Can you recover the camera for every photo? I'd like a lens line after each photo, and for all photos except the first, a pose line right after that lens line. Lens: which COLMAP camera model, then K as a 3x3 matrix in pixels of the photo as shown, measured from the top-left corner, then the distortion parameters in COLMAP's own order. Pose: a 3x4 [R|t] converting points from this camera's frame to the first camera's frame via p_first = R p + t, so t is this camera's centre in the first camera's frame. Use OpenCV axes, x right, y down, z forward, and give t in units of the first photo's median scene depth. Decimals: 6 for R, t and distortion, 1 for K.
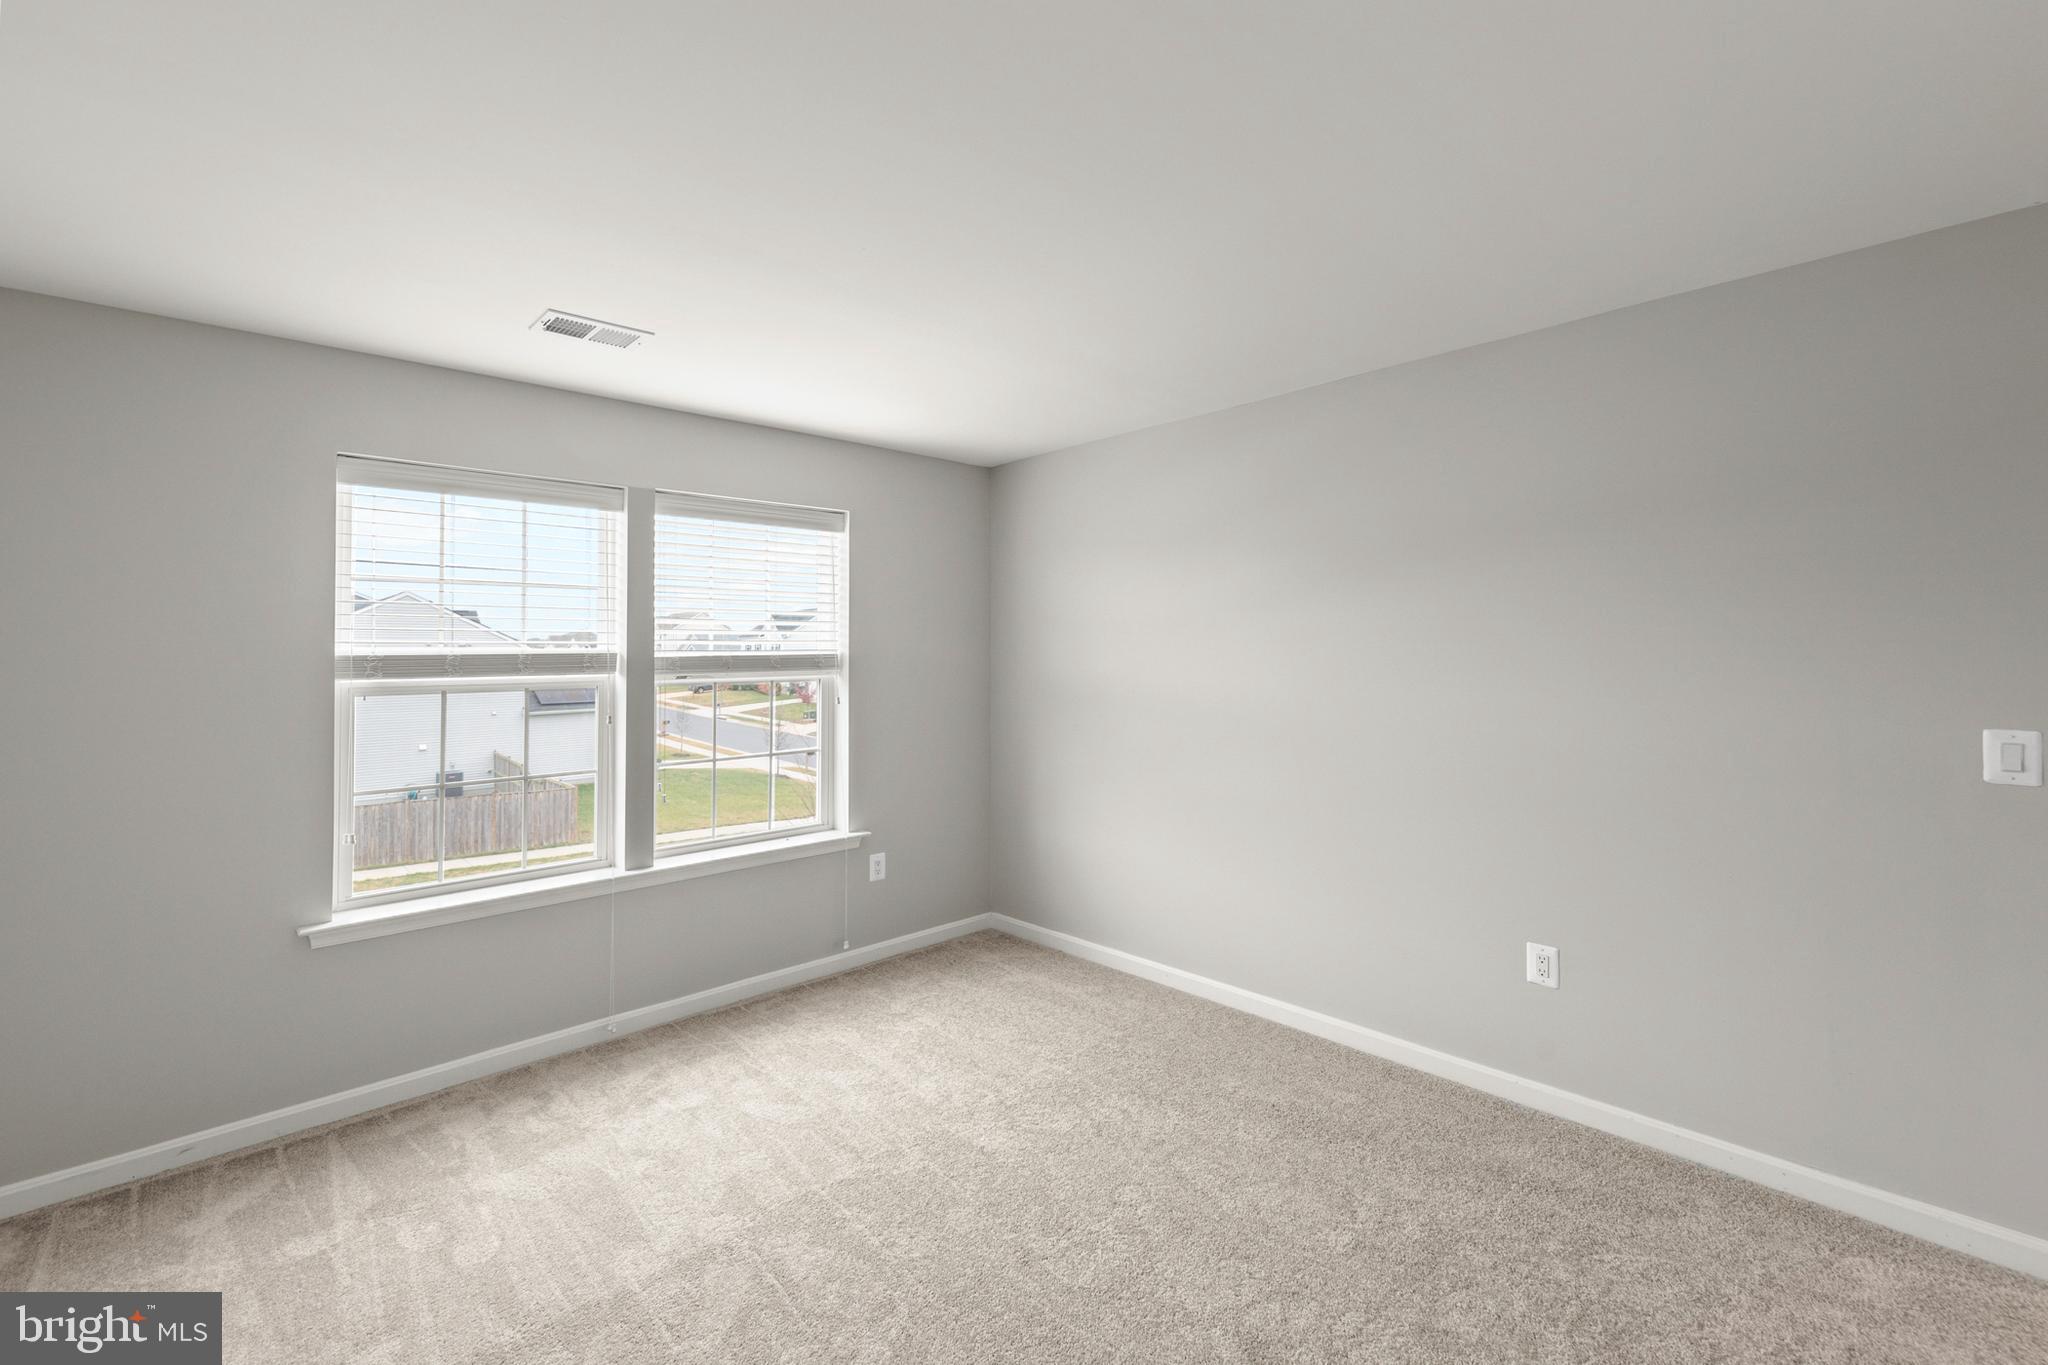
lens RADIAL K [[873.8, 0, 1047.7], [0, 873.8, 647.5], [0, 0, 1]] dist [0.009127, -0.001047]
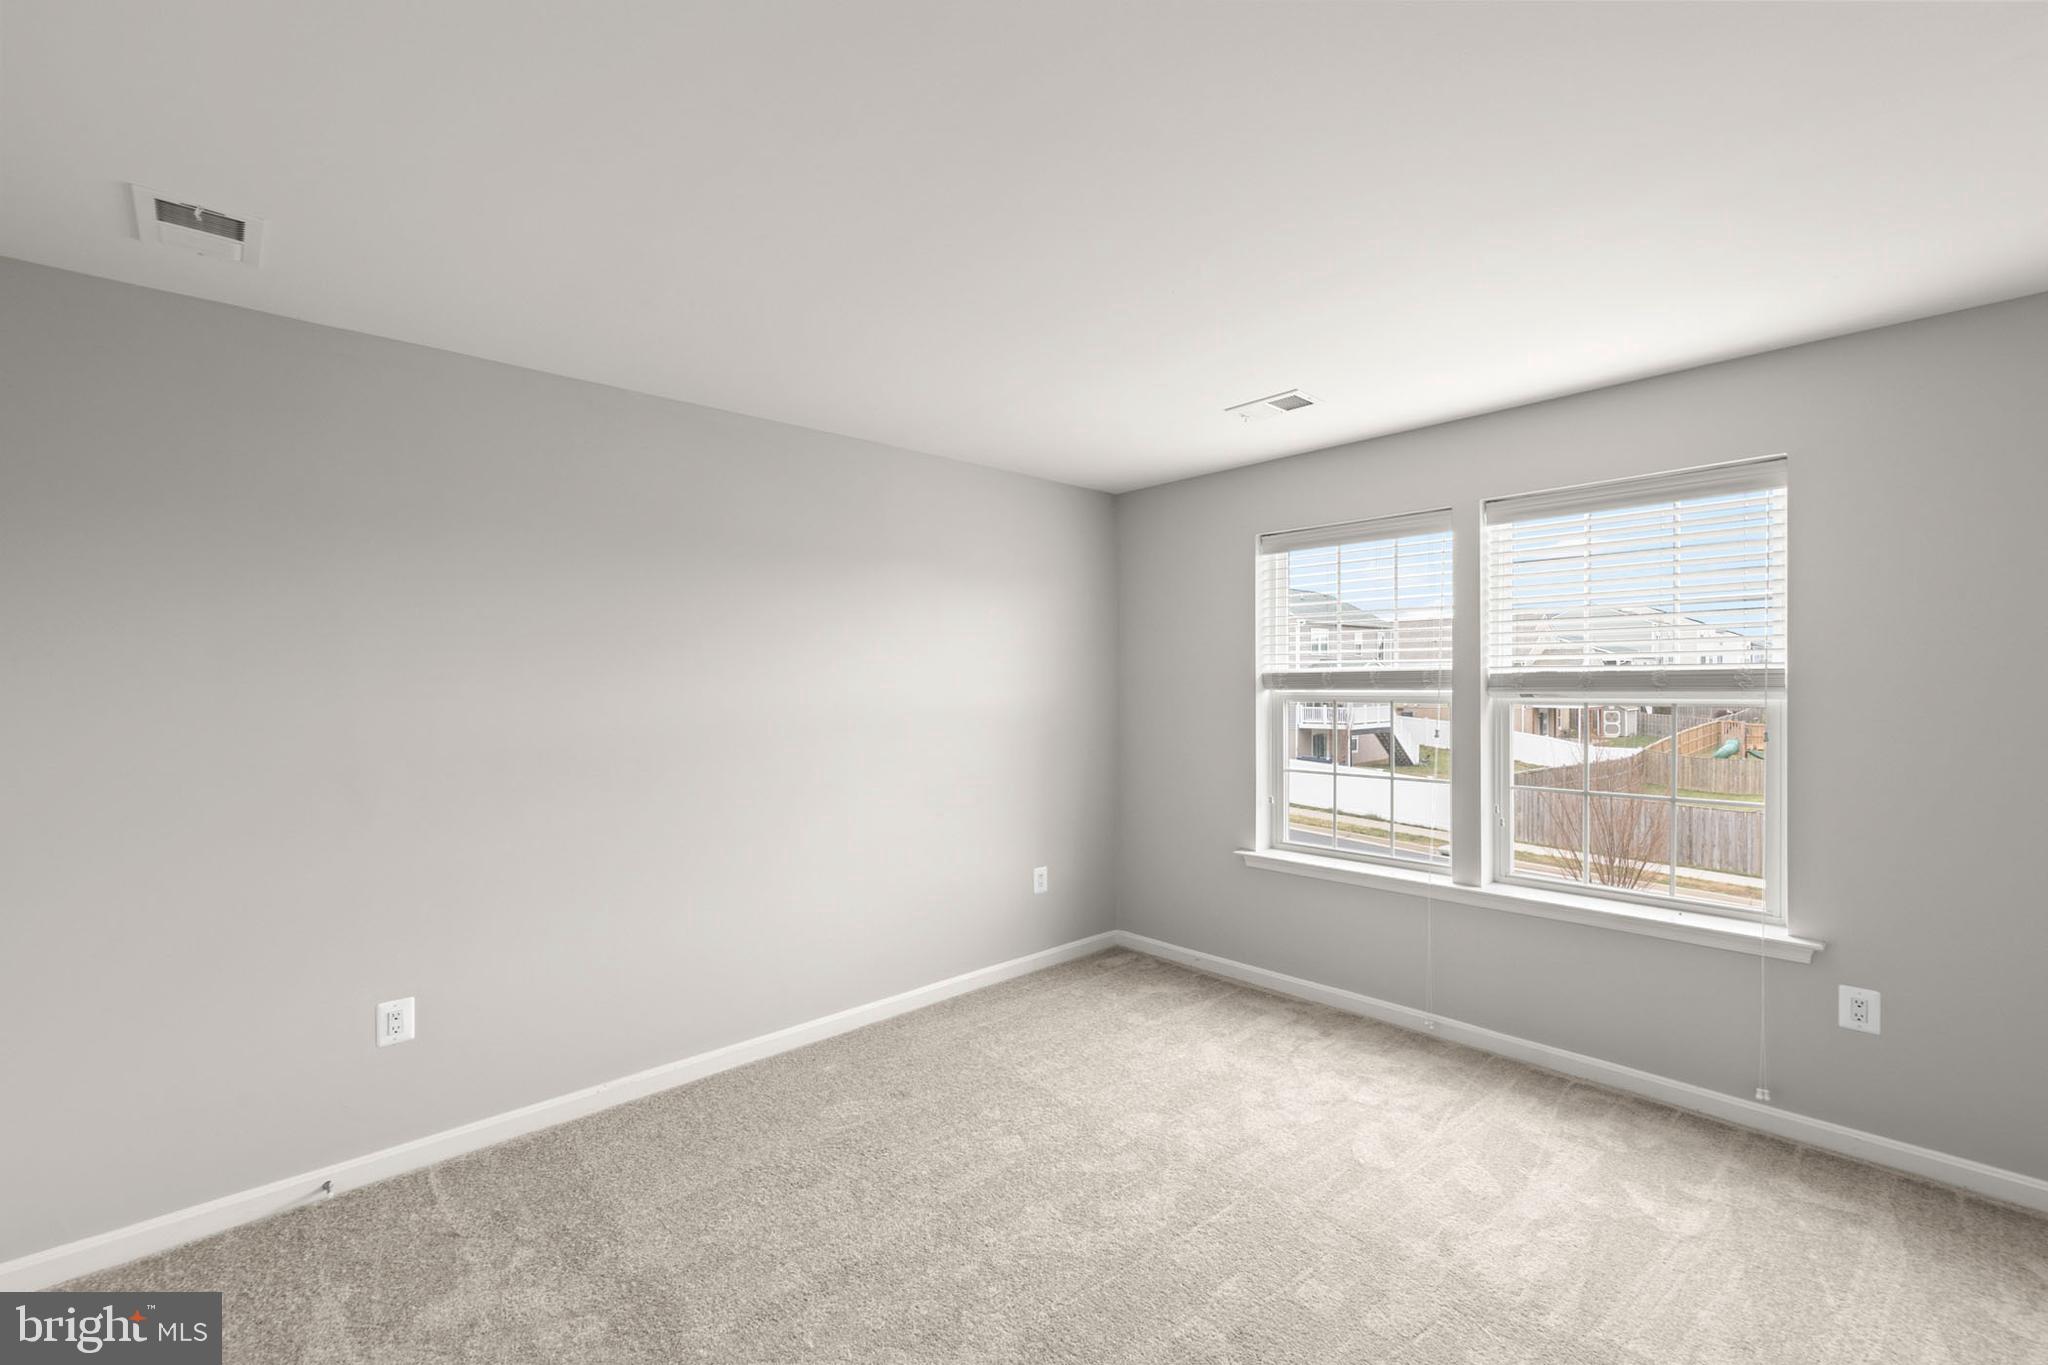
lens RADIAL K [[873.8, 0, 1033.9], [0, 873.8, 681.5], [0, 0, 1]] dist [0.009127, -0.001047]
pose [[-0.008078, 0.010488, -0.999912, 0.545619], [0.014596, 0.999840, 0.010369, 0.002385], [0.999861, -0.014511, -0.008230, 0.526402]]
